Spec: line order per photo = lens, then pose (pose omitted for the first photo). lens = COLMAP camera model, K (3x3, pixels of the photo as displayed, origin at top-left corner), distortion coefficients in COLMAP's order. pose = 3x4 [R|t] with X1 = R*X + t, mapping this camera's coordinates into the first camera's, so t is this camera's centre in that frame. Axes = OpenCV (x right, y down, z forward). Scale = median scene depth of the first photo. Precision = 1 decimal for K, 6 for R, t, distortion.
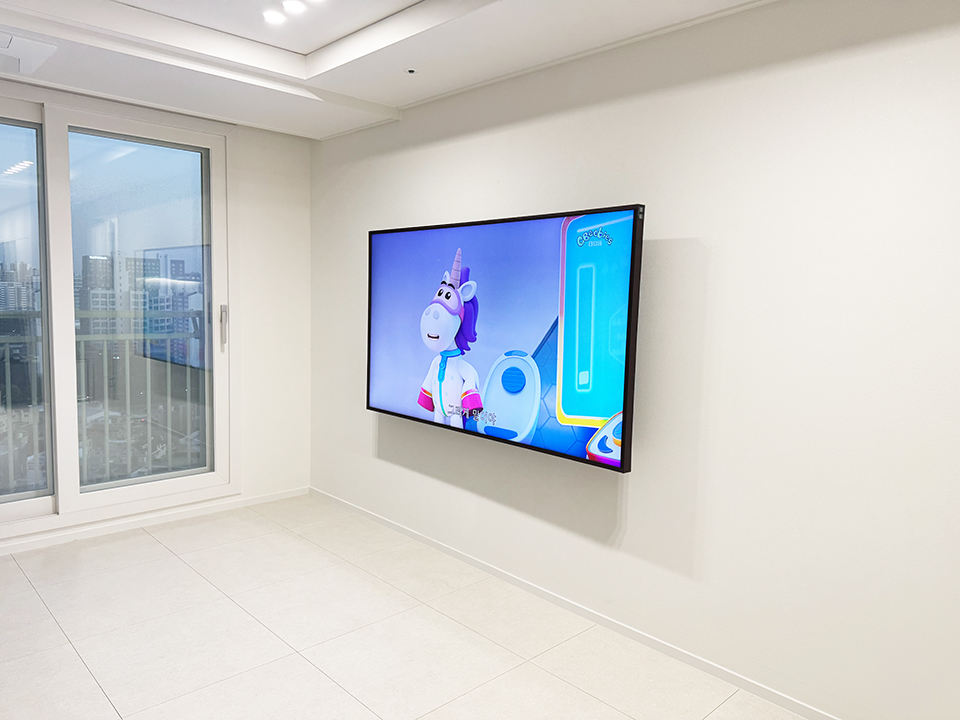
lens RADIAL K [[678.3, 0, 487.5], [0, 678.3, 354.1], [0, 0, 1]] dist [0.026464, -0.010064]
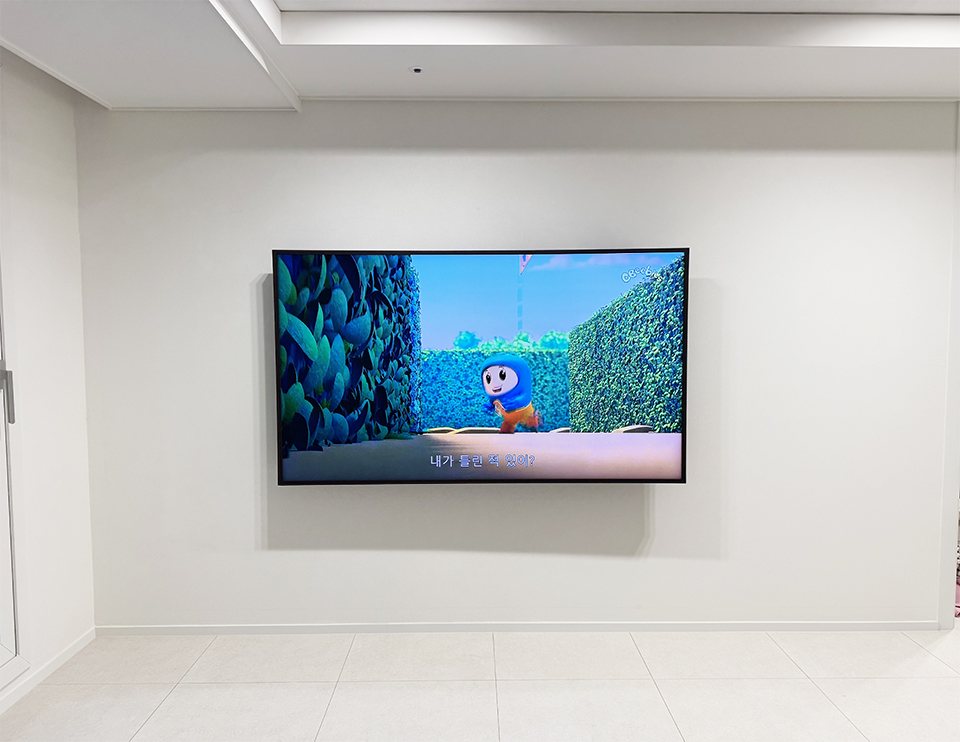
lens RADIAL K [[719.2, 0, 481.4], [0, 719.2, 373.8], [0, 0, 1]] dist [0.026105, -0.012670]
pose [[0.681464, -0.075170, 0.727981, -0.793486], [0.084452, 0.996143, 0.023804, -0.056939], [-0.726962, 0.045258, 0.685184, 0.367993]]
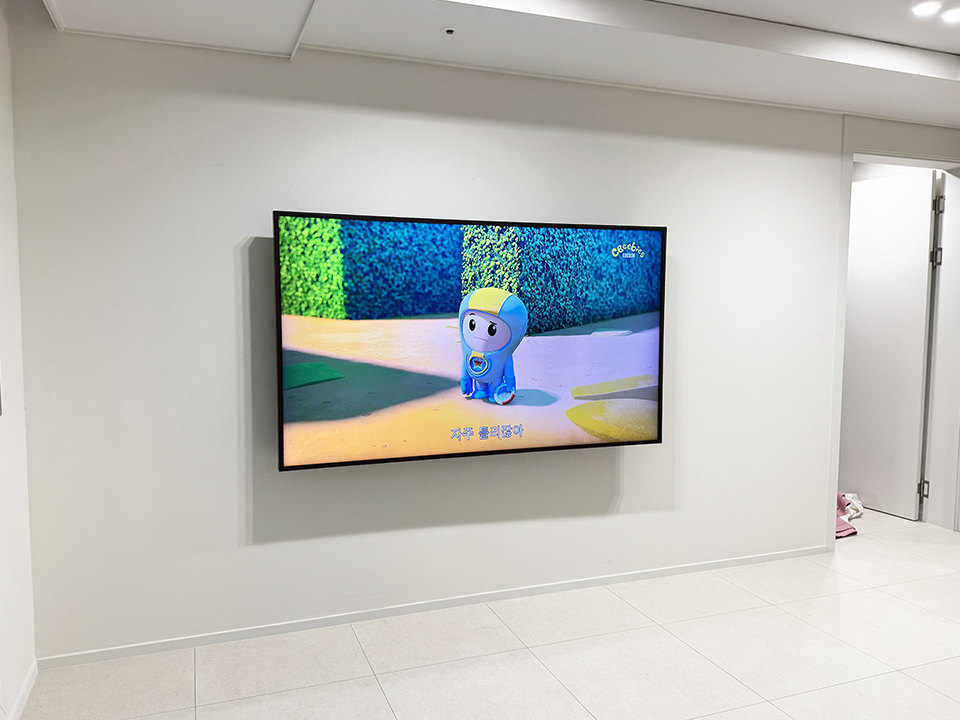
lens RADIAL K [[717.5, 0, 453.7], [0, 717.5, 352.3], [0, 0, 1]] dist [0.026770, -0.008848]
pose [[0.404682, -0.091539, 0.909864, -1.001686], [0.085454, 0.994409, 0.062038, -0.091007], [-0.910456, 0.052646, 0.410241, 0.707708]]
